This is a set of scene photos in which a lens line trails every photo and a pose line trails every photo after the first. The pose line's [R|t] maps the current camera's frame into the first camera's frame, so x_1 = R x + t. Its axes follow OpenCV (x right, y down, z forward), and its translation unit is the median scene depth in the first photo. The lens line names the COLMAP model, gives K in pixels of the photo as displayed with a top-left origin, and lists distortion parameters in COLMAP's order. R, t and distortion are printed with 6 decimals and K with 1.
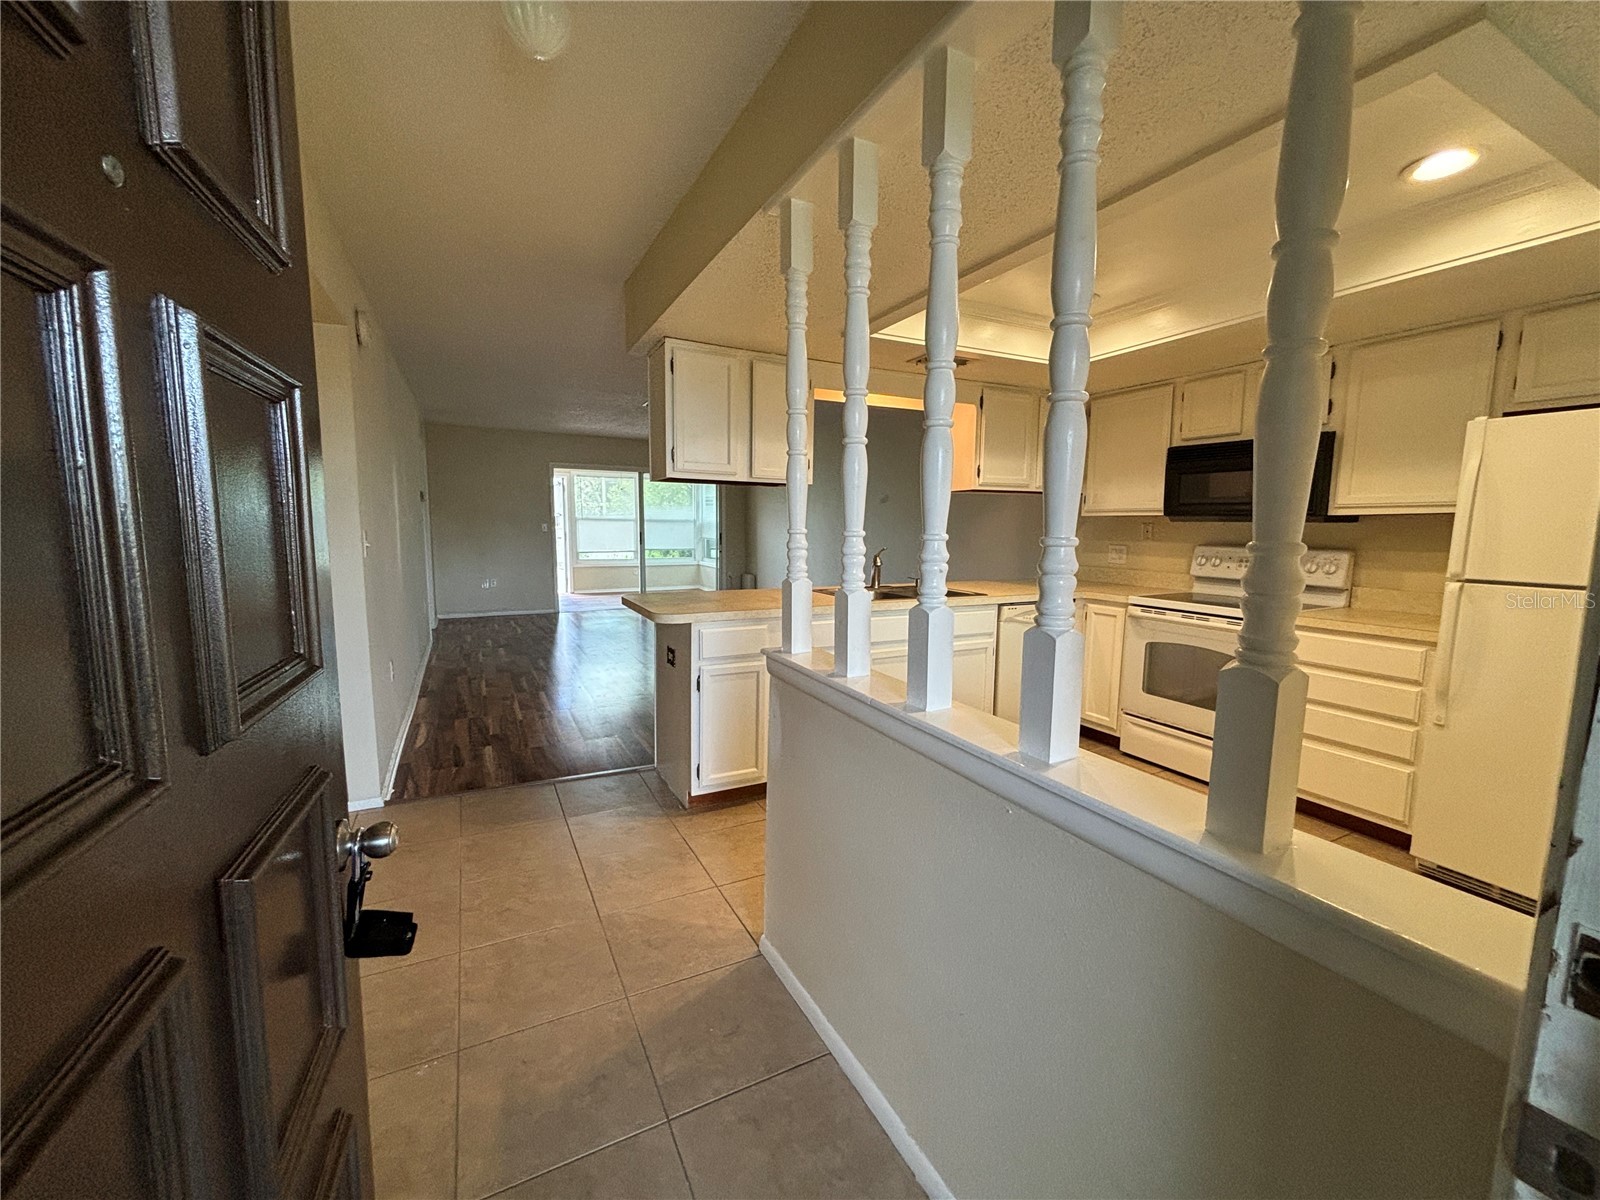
lens RADIAL K [[645.0, 0, 807.5], [0, 645.0, 600.2], [0, 0, 1]] dist [0.014956, -0.000013]
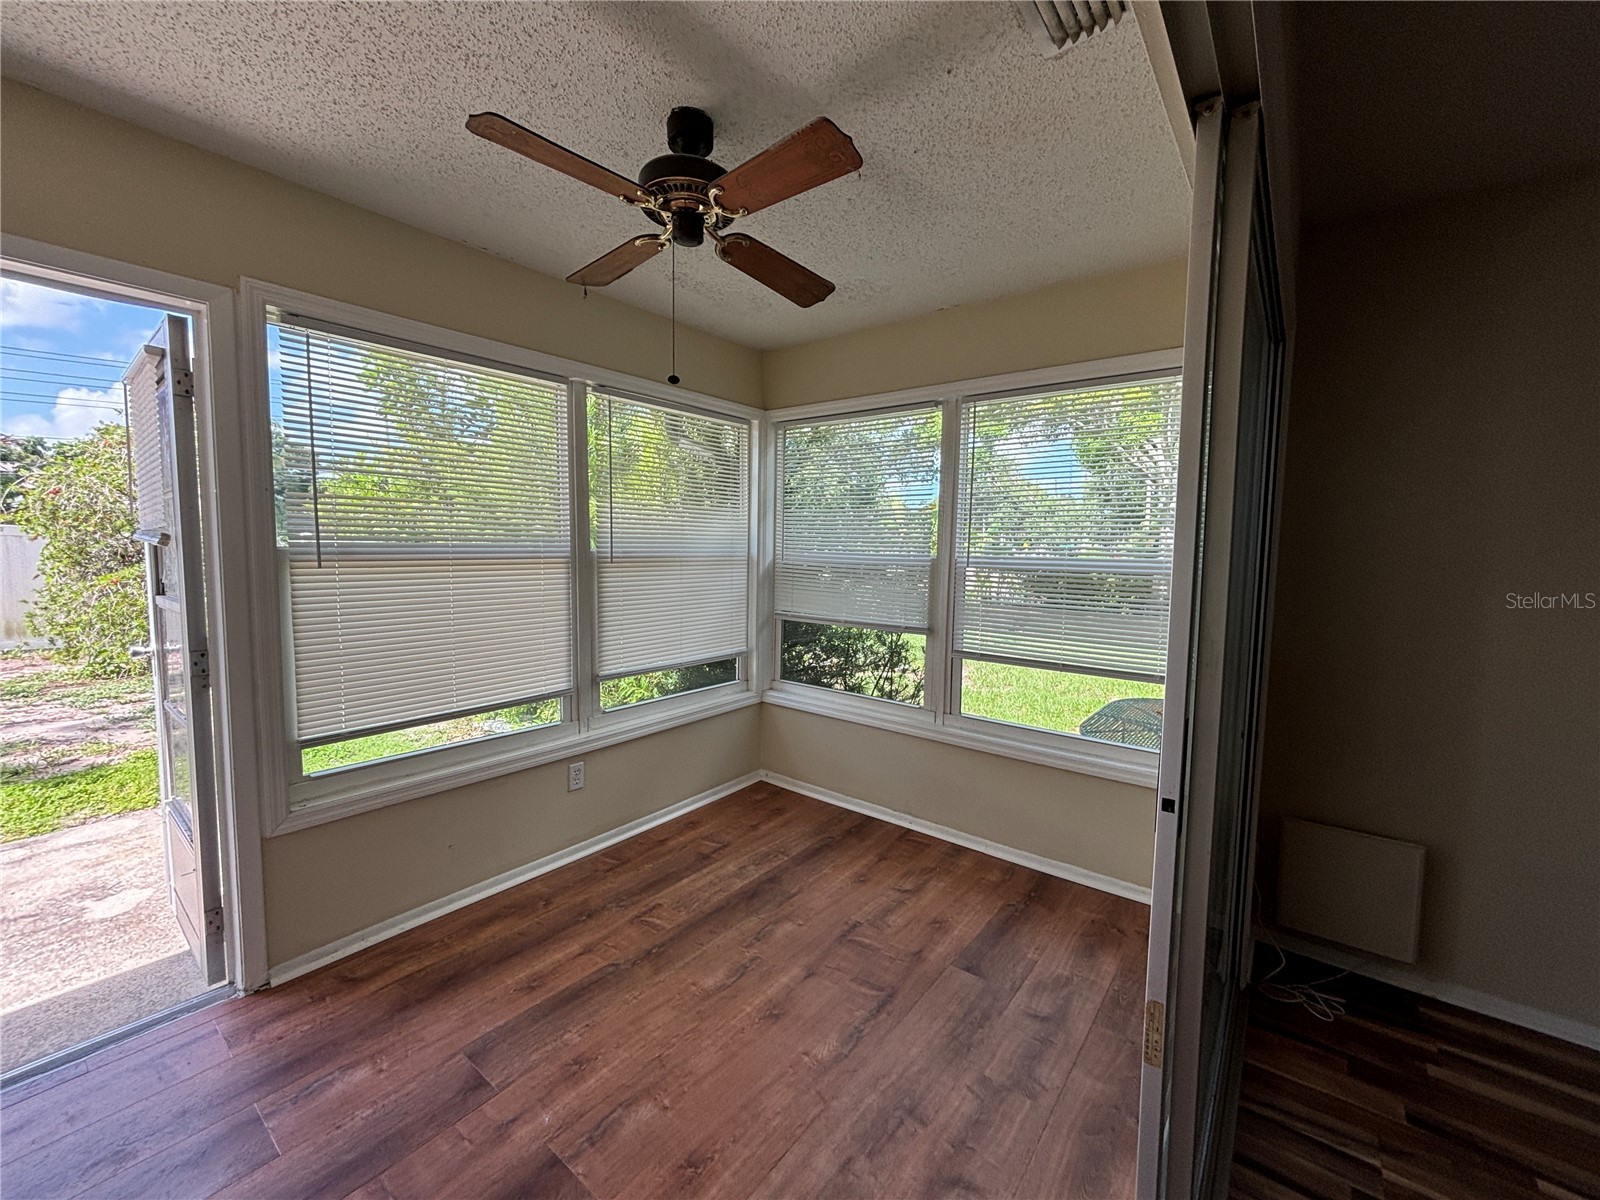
lens RADIAL K [[647.3, 0, 801.4], [0, 647.3, 598.4], [0, 0, 1]] dist [-0.002228, 0.000596]
pose [[0.912221, -0.030184, 0.408586, -0.968140], [0.043532, 0.998778, -0.023407, -0.335746], [-0.407380, 0.039139, 0.912420, 2.518570]]
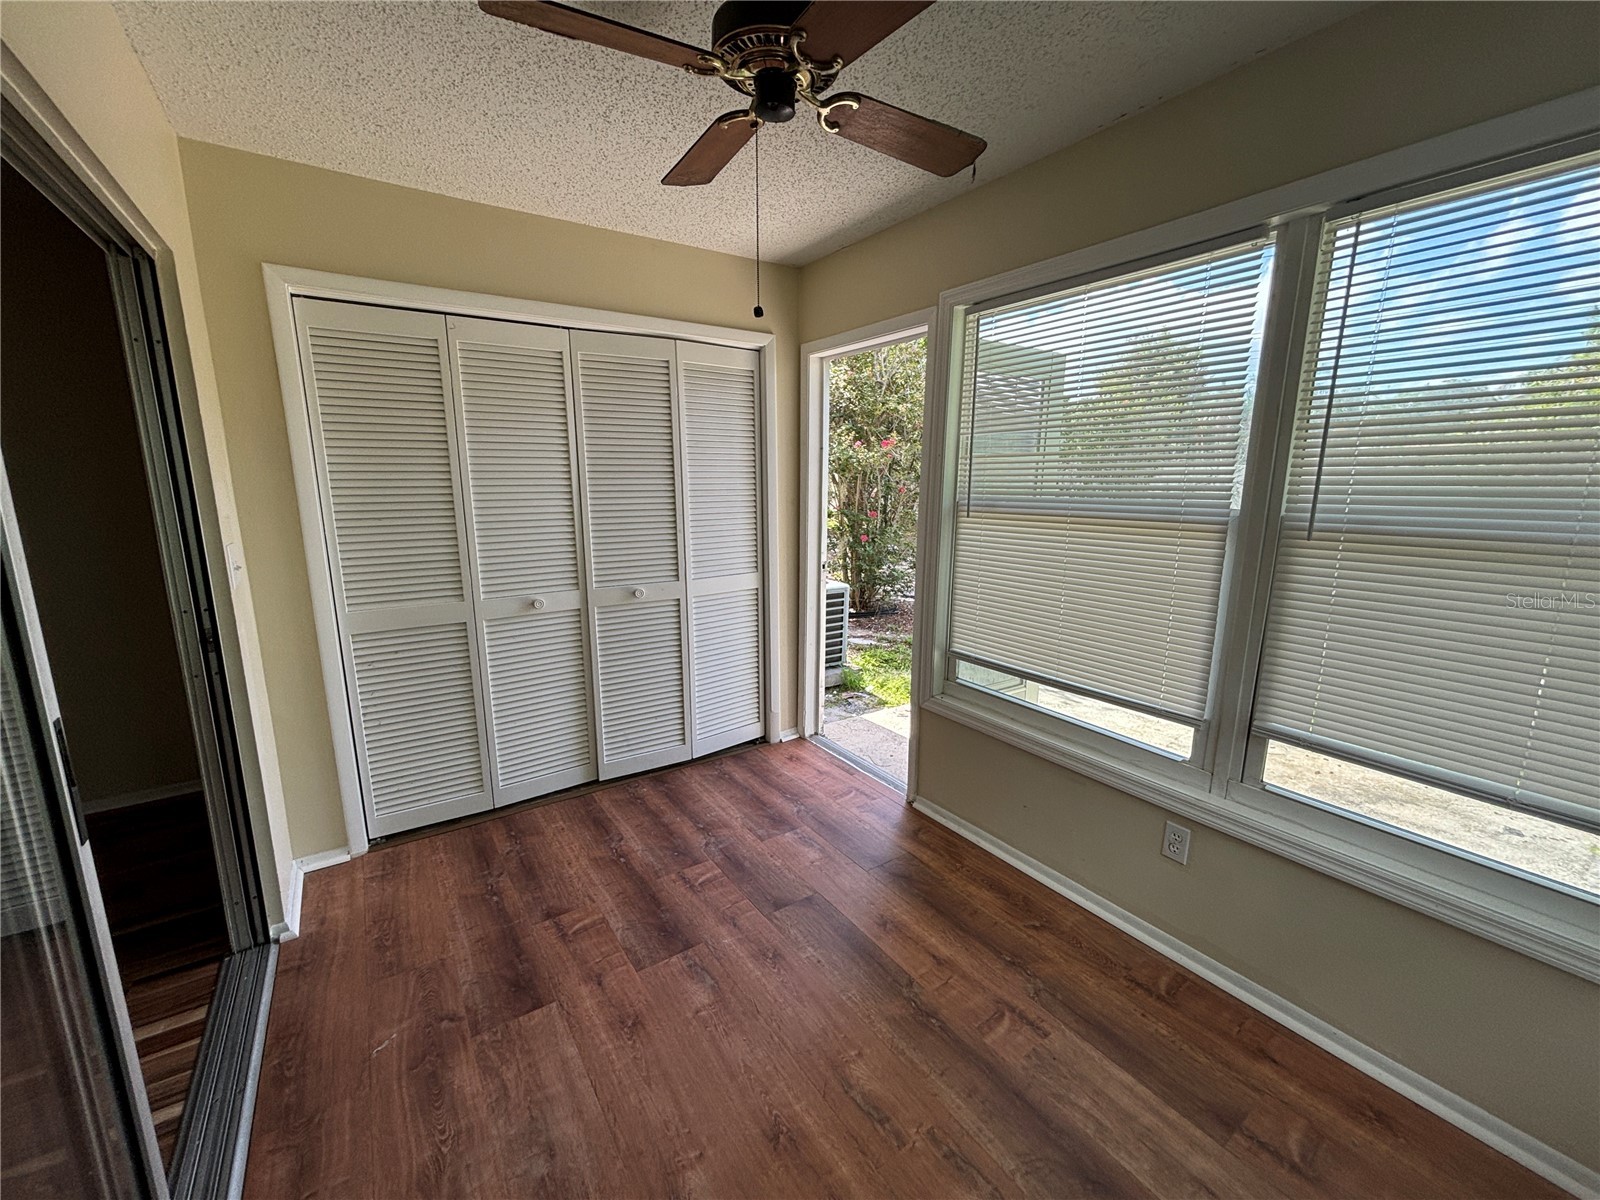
lens RADIAL K [[642.0, 0, 797.0], [0, 642.0, 606.3], [0, 0, 1]] dist [-0.003990, -0.000267]
pose [[0.111166, 0.188868, -0.975690, -0.444180], [-0.112934, 0.977816, 0.176412, -0.403921], [0.987364, 0.090578, 0.130030, 2.962339]]
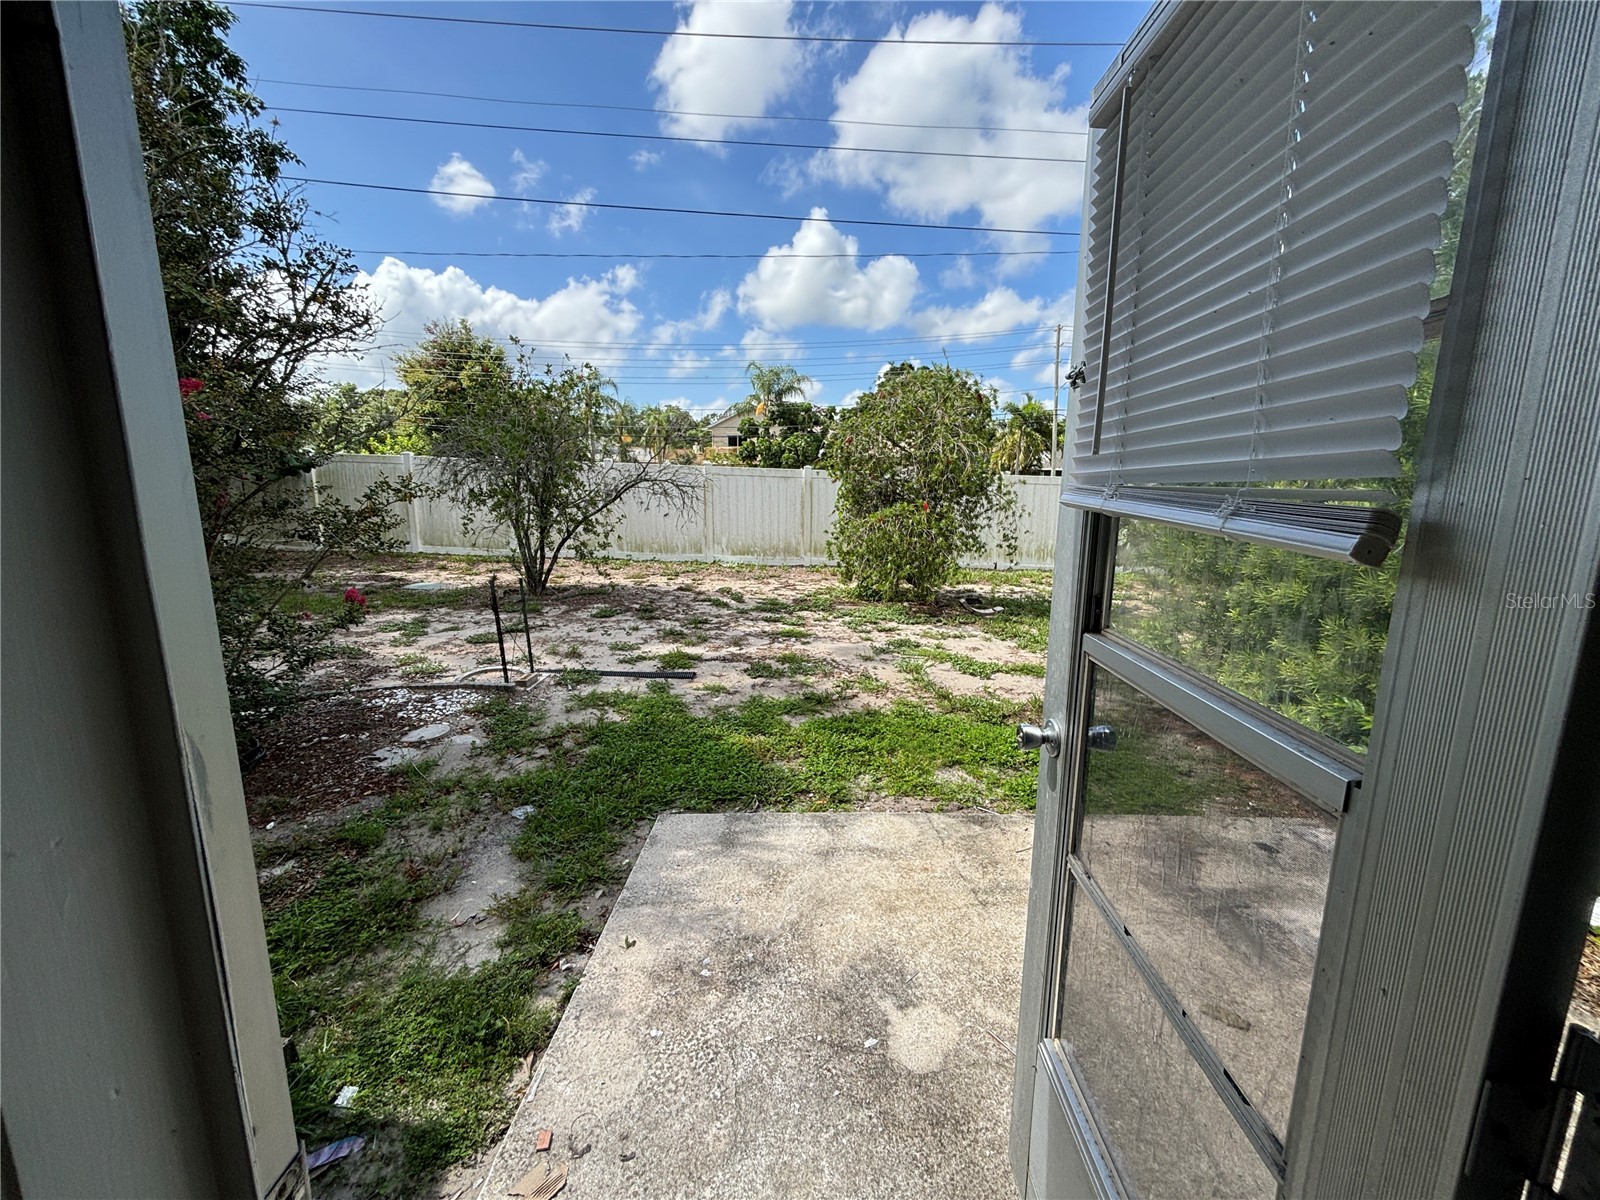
lens RADIAL K [[644.7, 0, 808.8], [0, 644.7, 601.1], [0, 0, 1]] dist [-0.001617, -0.000182]
pose [[0.891277, 0.079397, -0.446454, -1.283215], [-0.047290, 0.995458, 0.082625, -0.417937], [0.450986, -0.052529, 0.890984, 3.076066]]
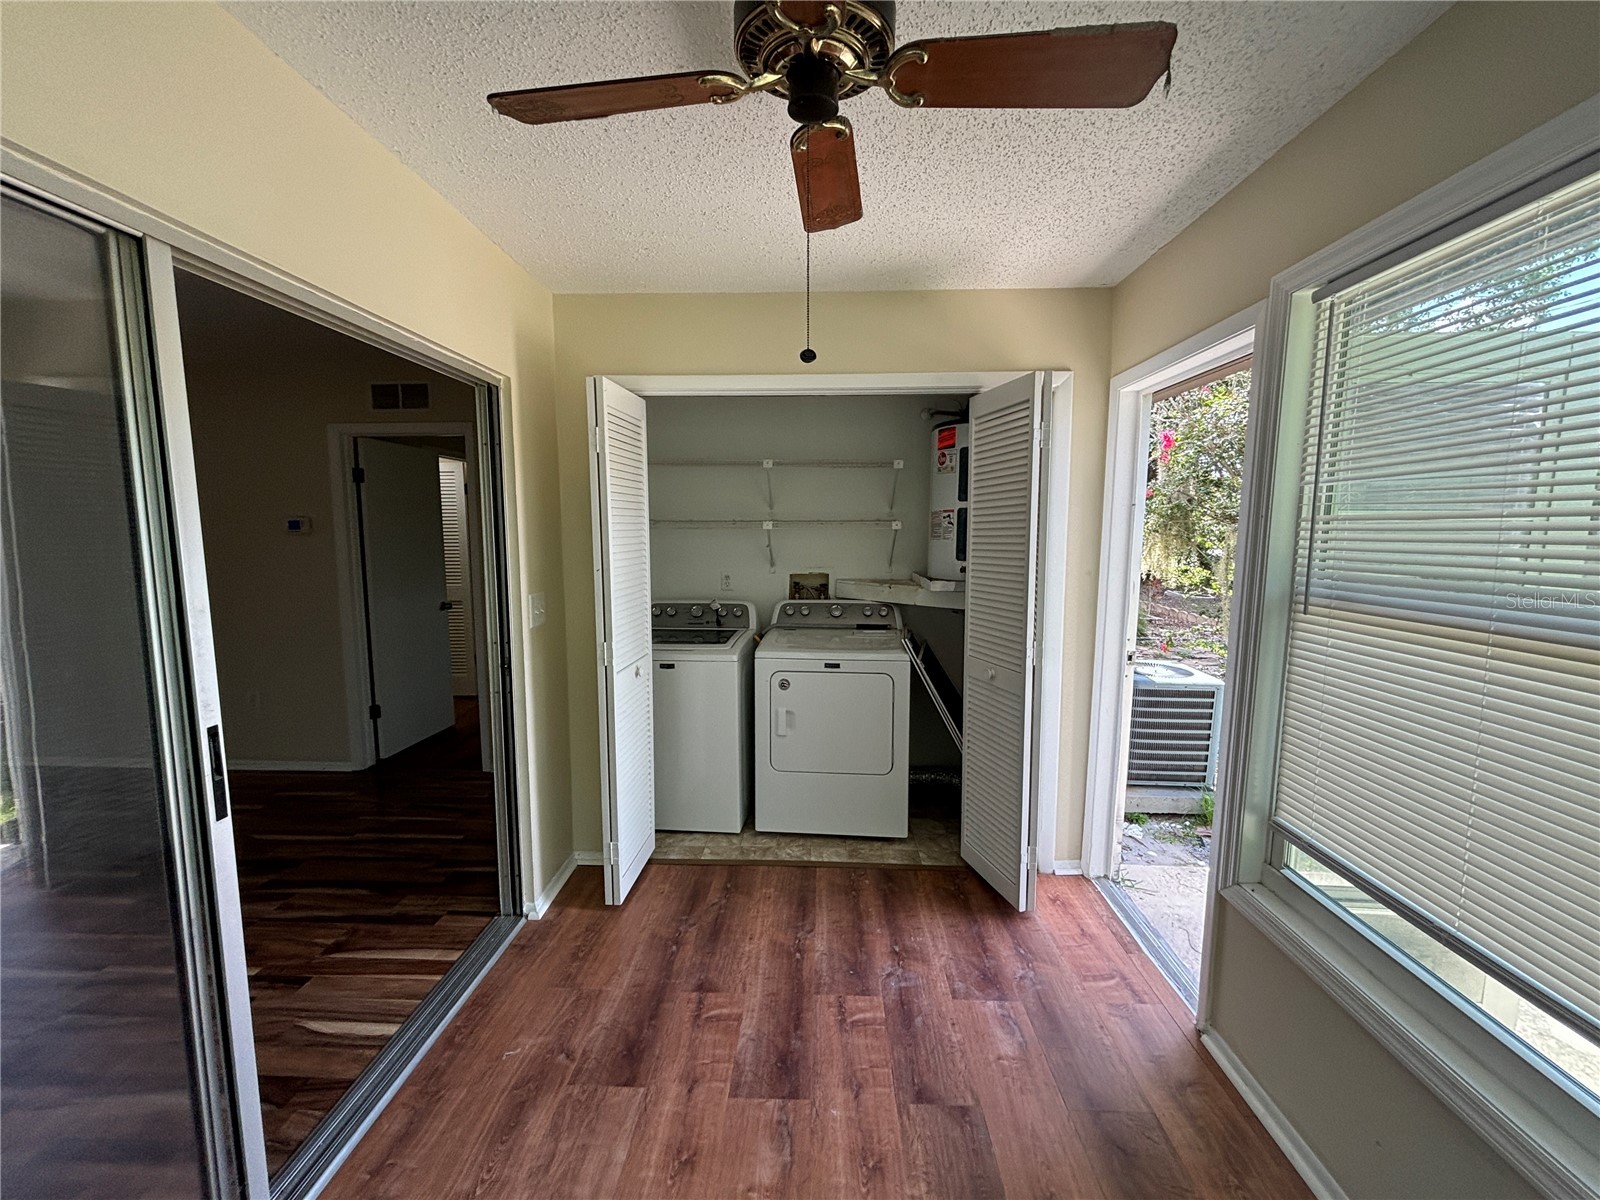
lens RADIAL K [[644.7, 0, 808.8], [0, 644.7, 601.1], [0, 0, 1]] dist [-0.001617, -0.000182]
pose [[-0.498345, 0.086416, -0.862662, -0.575817], [-0.106973, 0.981288, 0.160096, -0.439202], [0.860354, 0.172064, -0.479775, 3.145609]]
